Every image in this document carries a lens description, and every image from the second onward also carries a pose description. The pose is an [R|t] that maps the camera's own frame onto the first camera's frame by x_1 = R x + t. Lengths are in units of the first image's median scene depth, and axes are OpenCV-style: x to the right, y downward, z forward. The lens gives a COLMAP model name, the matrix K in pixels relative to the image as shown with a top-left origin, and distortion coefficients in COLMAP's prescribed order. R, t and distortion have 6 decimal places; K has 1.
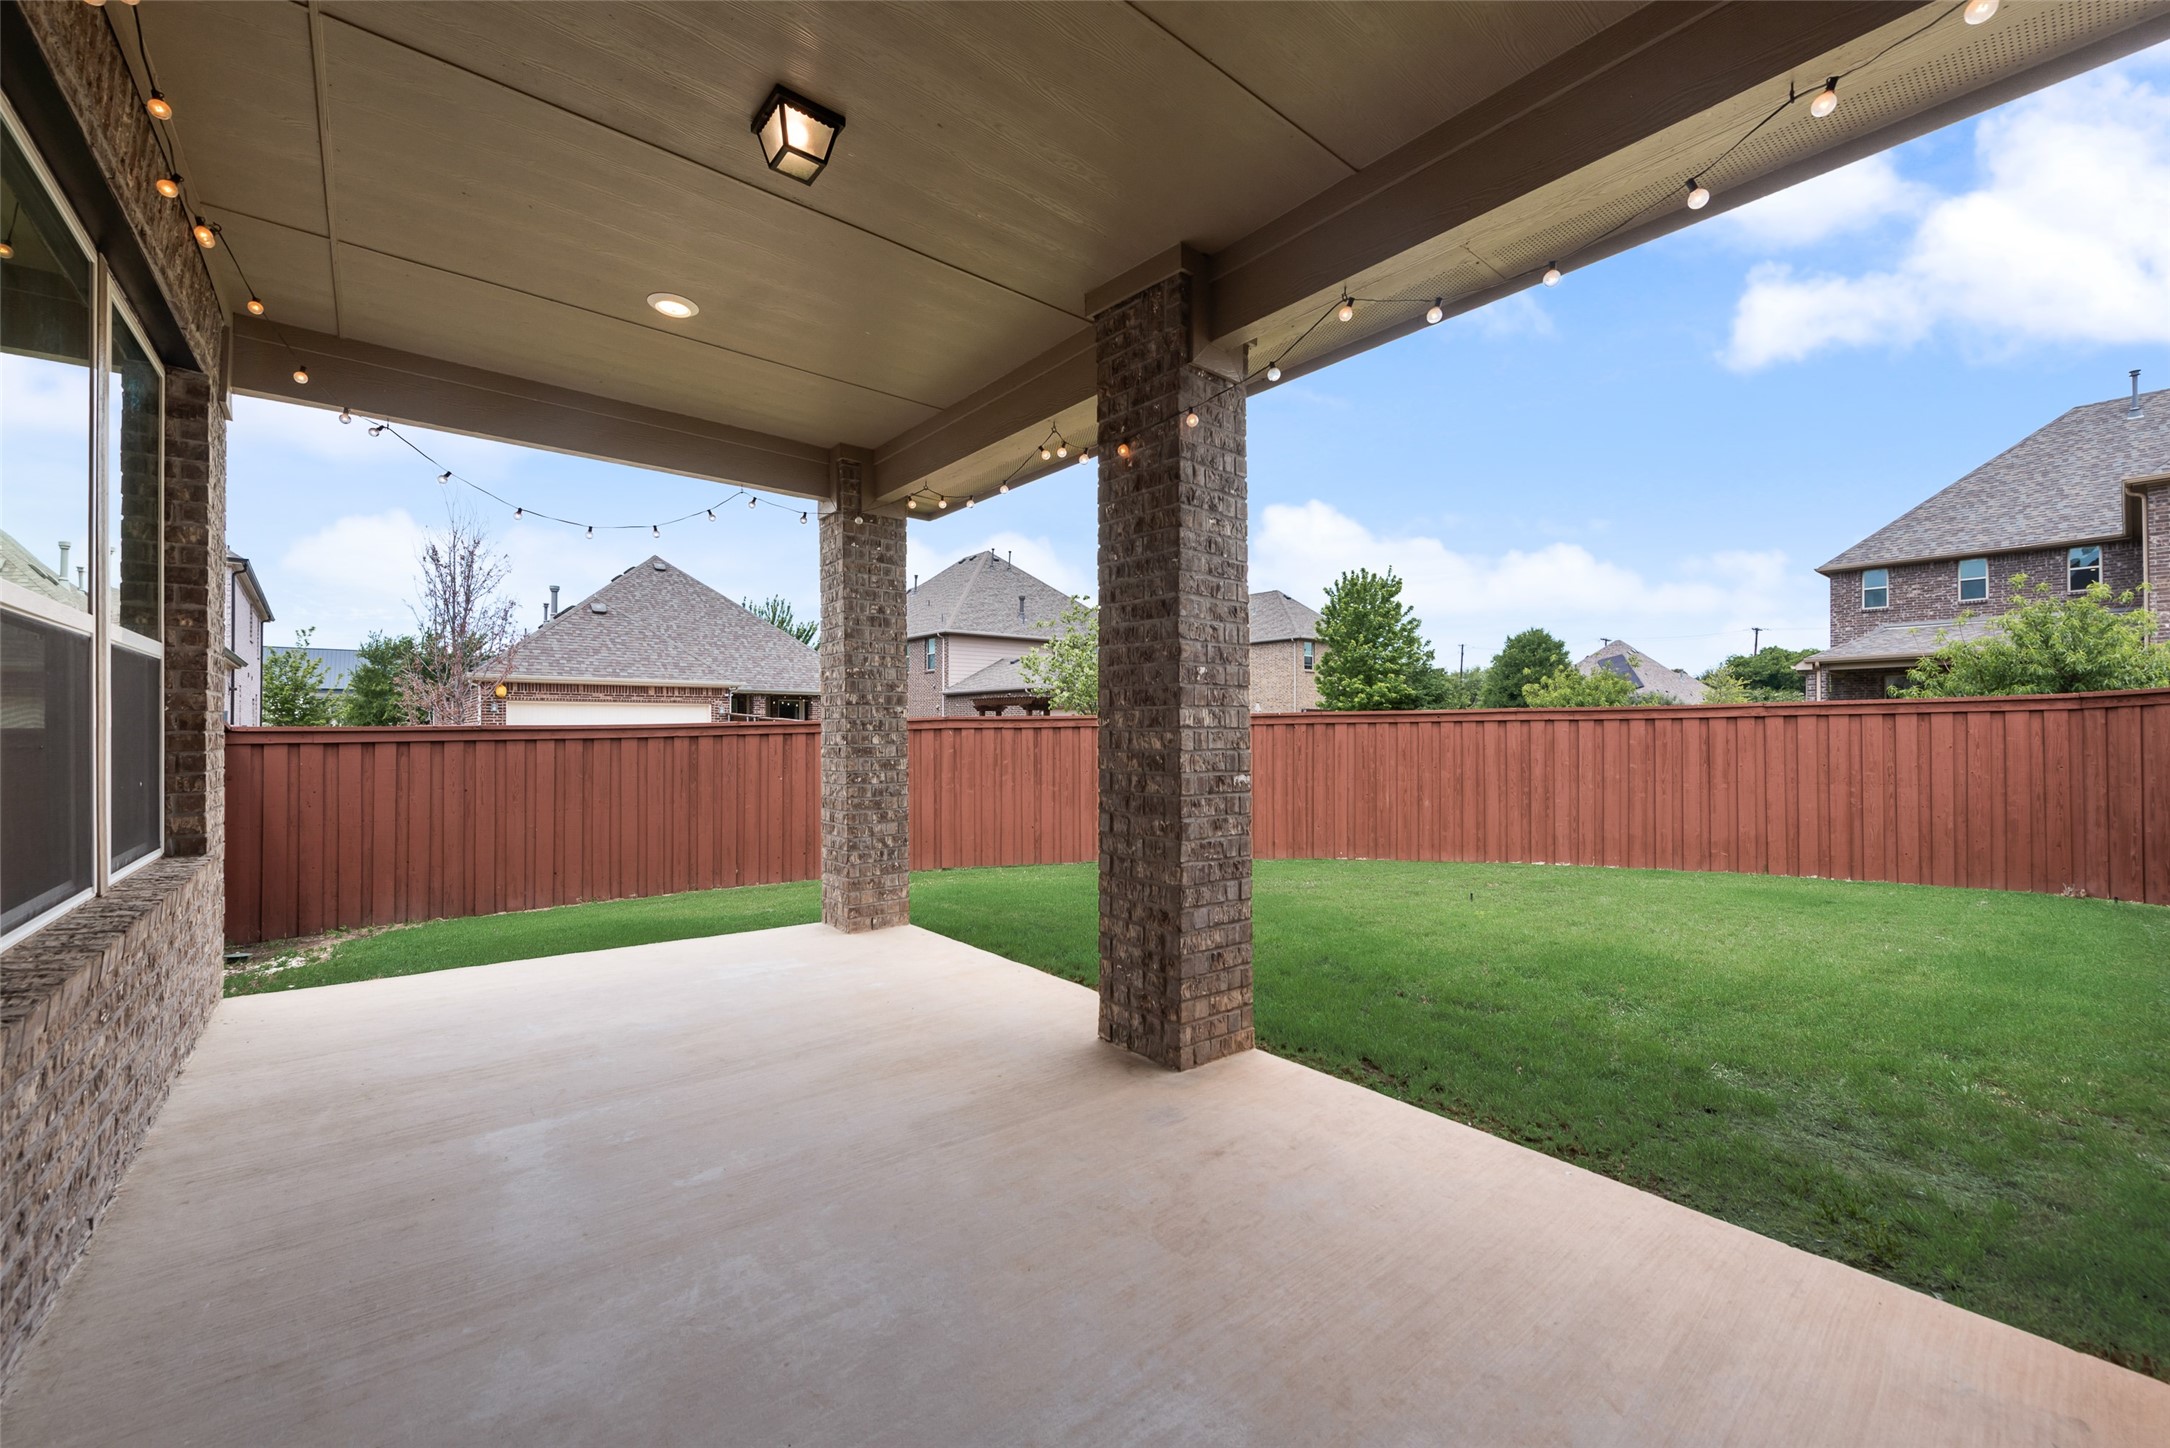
lens RADIAL K [[850.5, 0, 1079.6], [0, 850.5, 724.6], [0, 0, 1]] dist [0.003356, 0.000213]
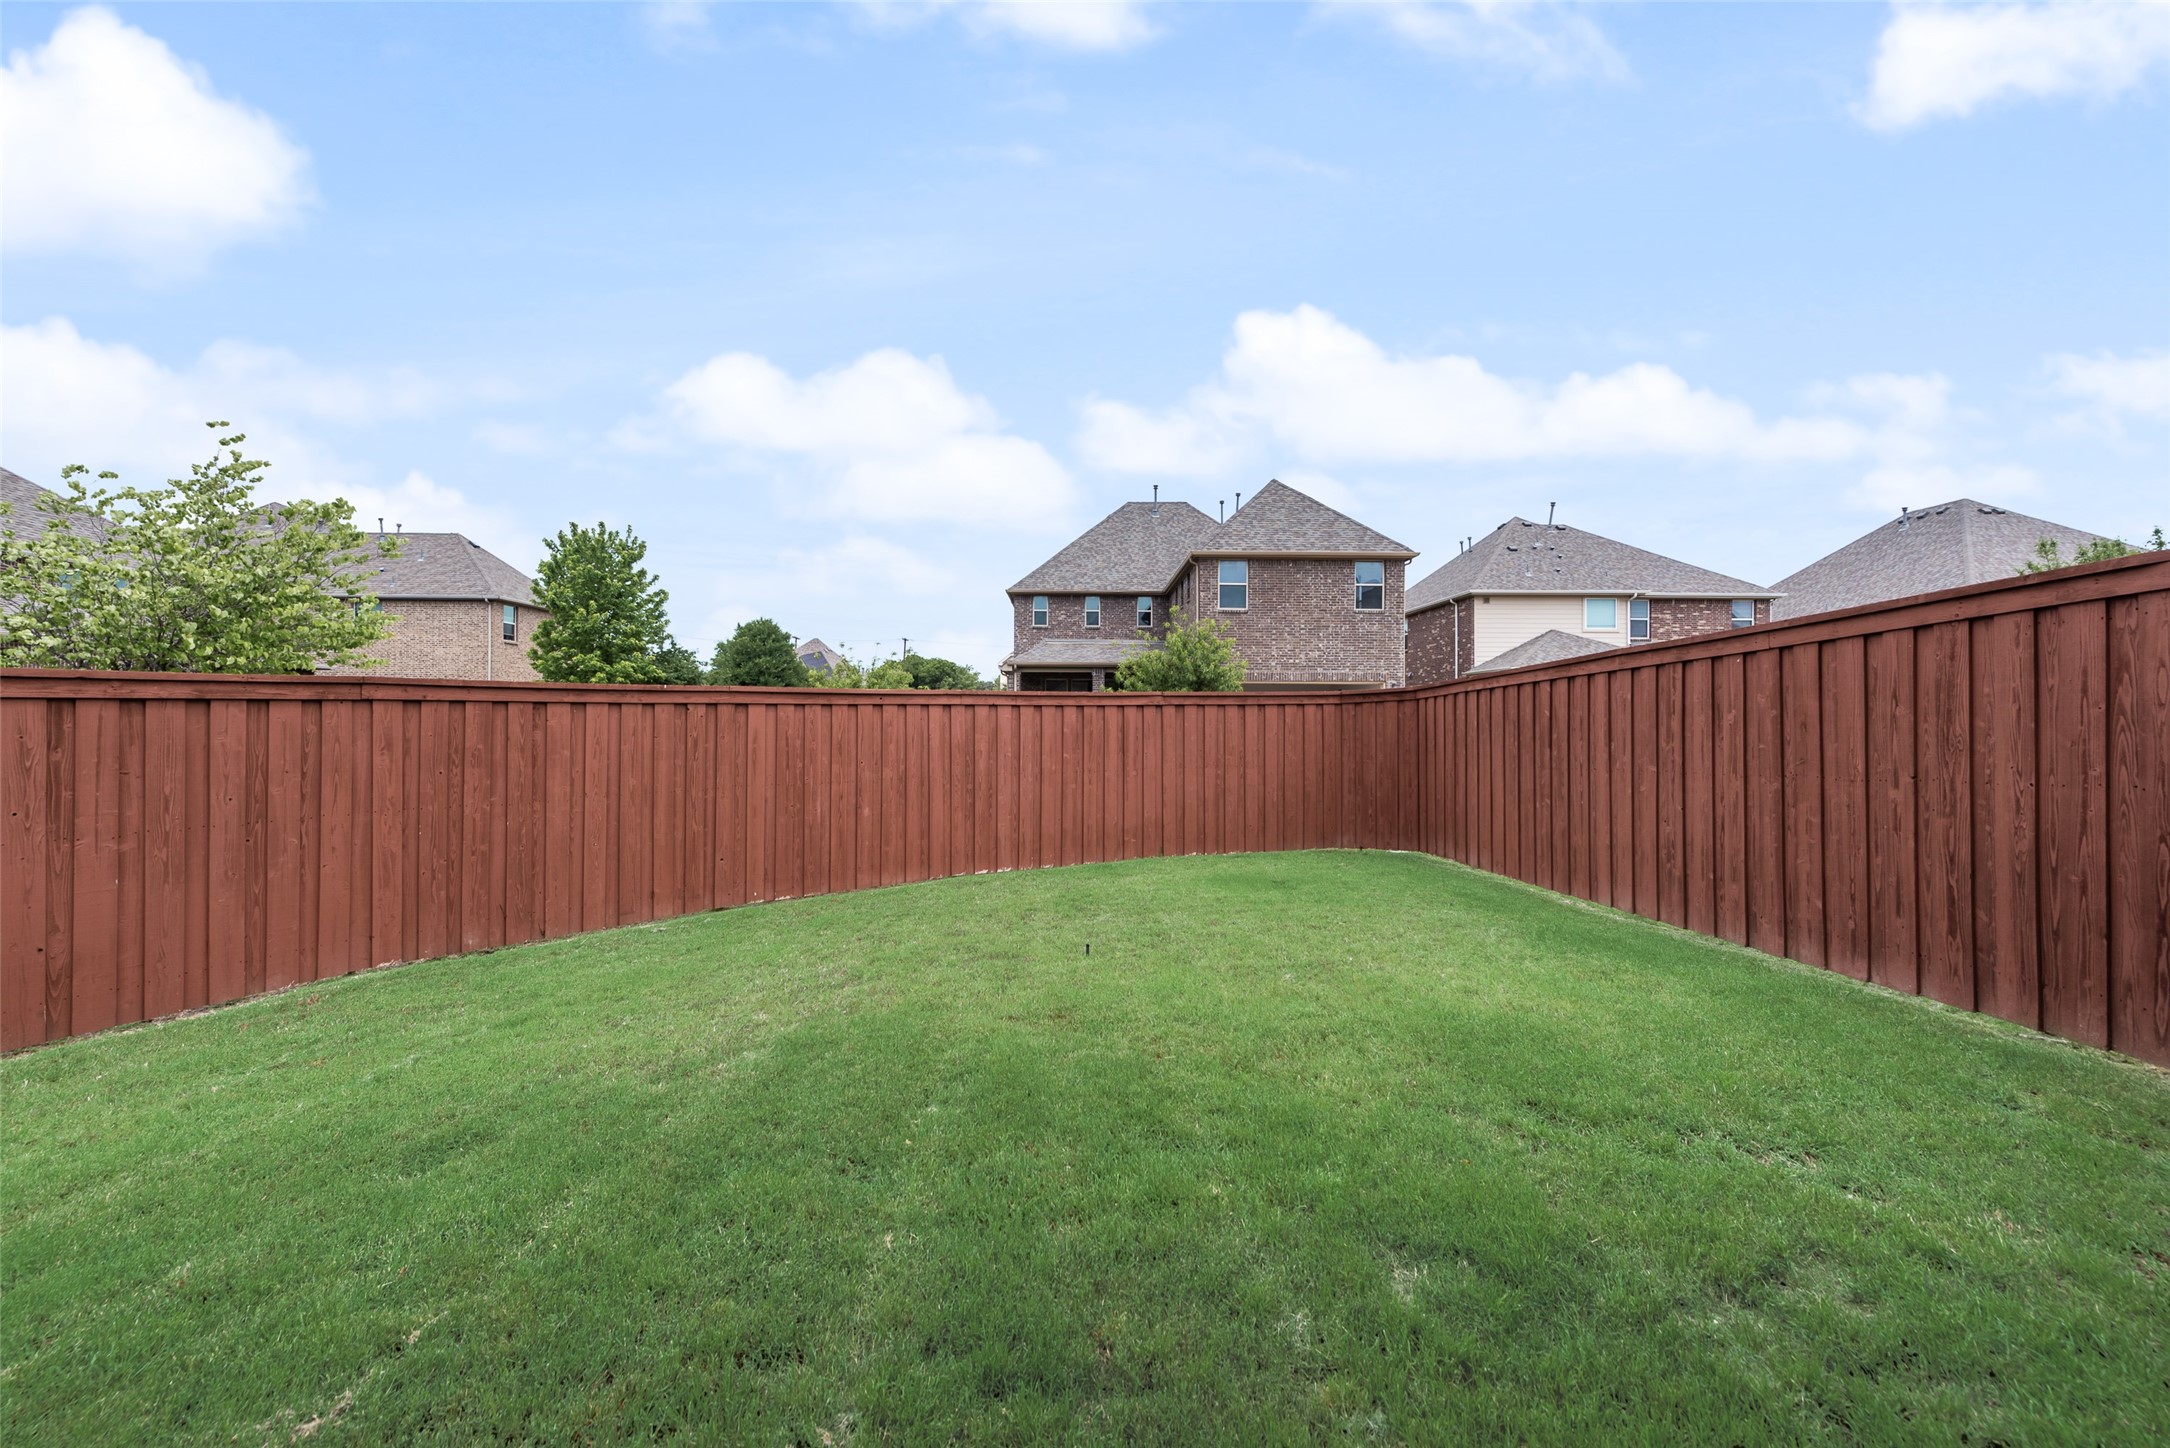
lens RADIAL K [[850.5, 0, 1081.0], [0, 850.5, 722.2], [0, 0, 1]] dist [0.003356, 0.000213]
pose [[0.625392, 0.005407, 0.780292, -0.026603], [-0.012354, 0.999919, 0.002973, 0.003548], [-0.780213, -0.011499, 0.625408, 0.160478]]
